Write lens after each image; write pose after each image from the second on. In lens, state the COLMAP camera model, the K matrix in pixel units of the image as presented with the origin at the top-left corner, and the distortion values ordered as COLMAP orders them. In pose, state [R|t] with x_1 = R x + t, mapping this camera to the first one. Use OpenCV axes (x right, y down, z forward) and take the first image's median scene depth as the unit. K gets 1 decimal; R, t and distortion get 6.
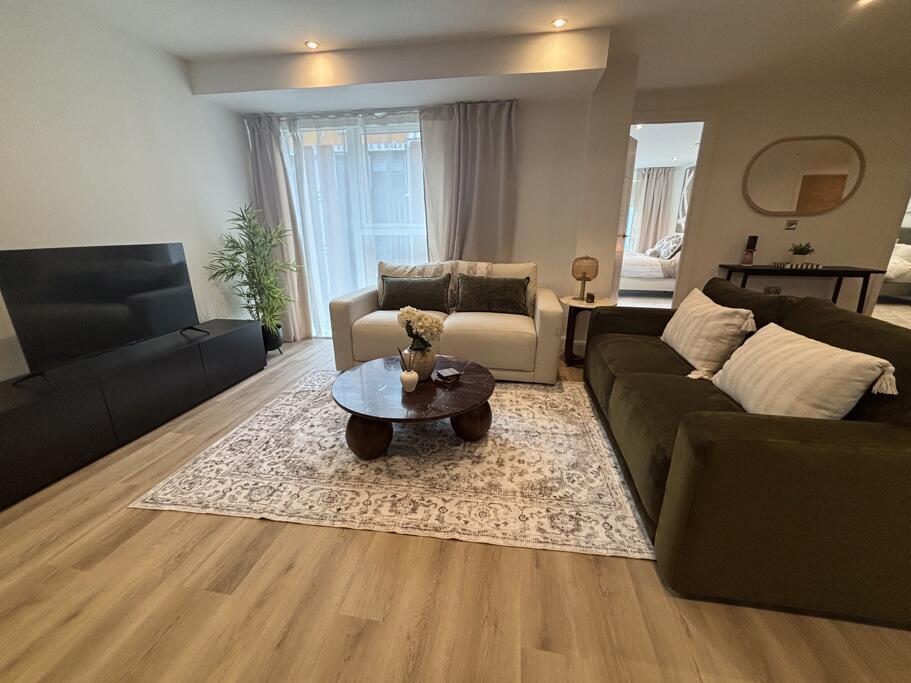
lens RADIAL K [[366.5, 0, 449.6], [0, 366.5, 340.8], [0, 0, 1]] dist [0.001537, 0.000166]
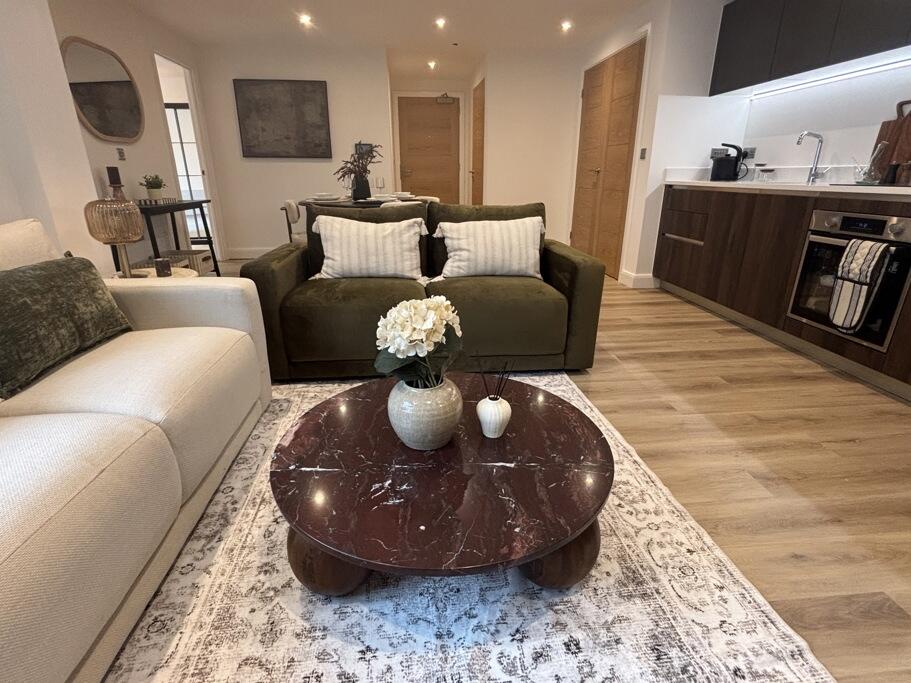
lens RADIAL K [[460.4, 0, 451.1], [0, 460.4, 341.3], [0, 0, 1]] dist [-0.002543, -0.000092]
pose [[-0.253499, -0.330302, 0.909197, -0.657538], [0.283936, 0.873090, 0.396350, -0.266657], [-0.924726, 0.358628, -0.127543, 1.088472]]
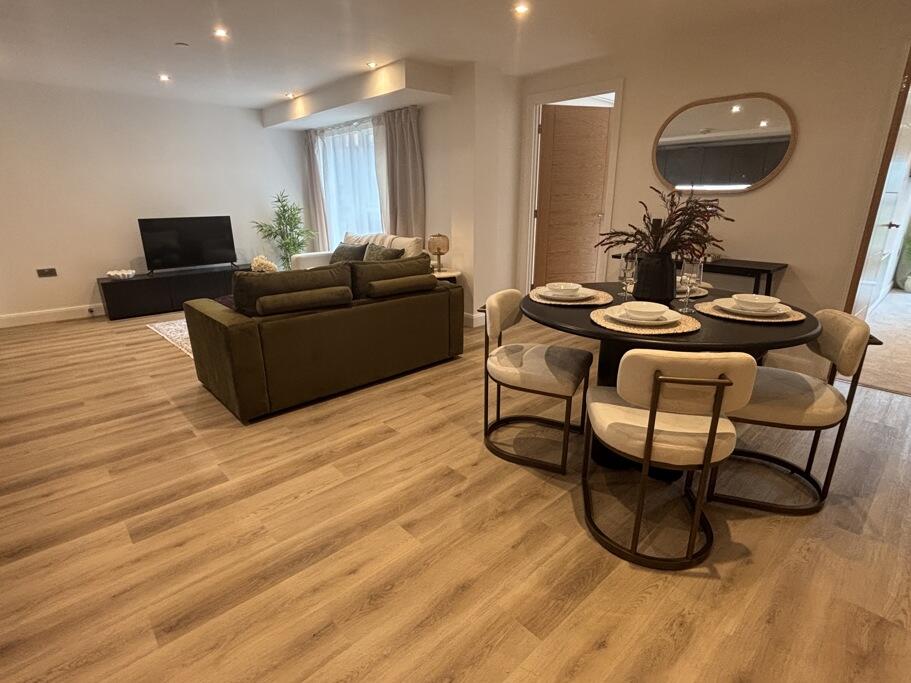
lens RADIAL K [[460.4, 0, 451.1], [0, 460.4, 341.3], [0, 0, 1]] dist [-0.002543, -0.000092]
pose [[0.788940, 0.180951, -0.587223, 2.038220], [-0.174722, 0.982271, 0.067942, -0.003348], [0.589106, 0.048999, 0.806569, -0.216607]]
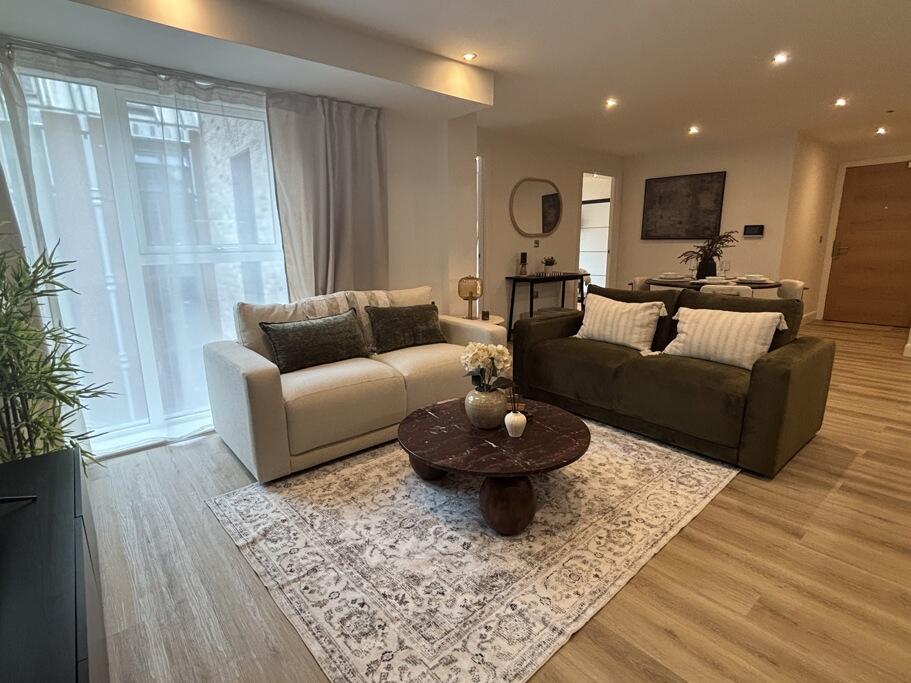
lens RADIAL K [[460.4, 0, 451.1], [0, 460.4, 341.3], [0, 0, 1]] dist [-0.002543, -0.000092]
pose [[0.652871, -0.164846, 0.739314, -0.967778], [0.233190, 0.972370, 0.010887, -0.127349], [-0.720682, 0.165292, 0.673273, 0.342286]]
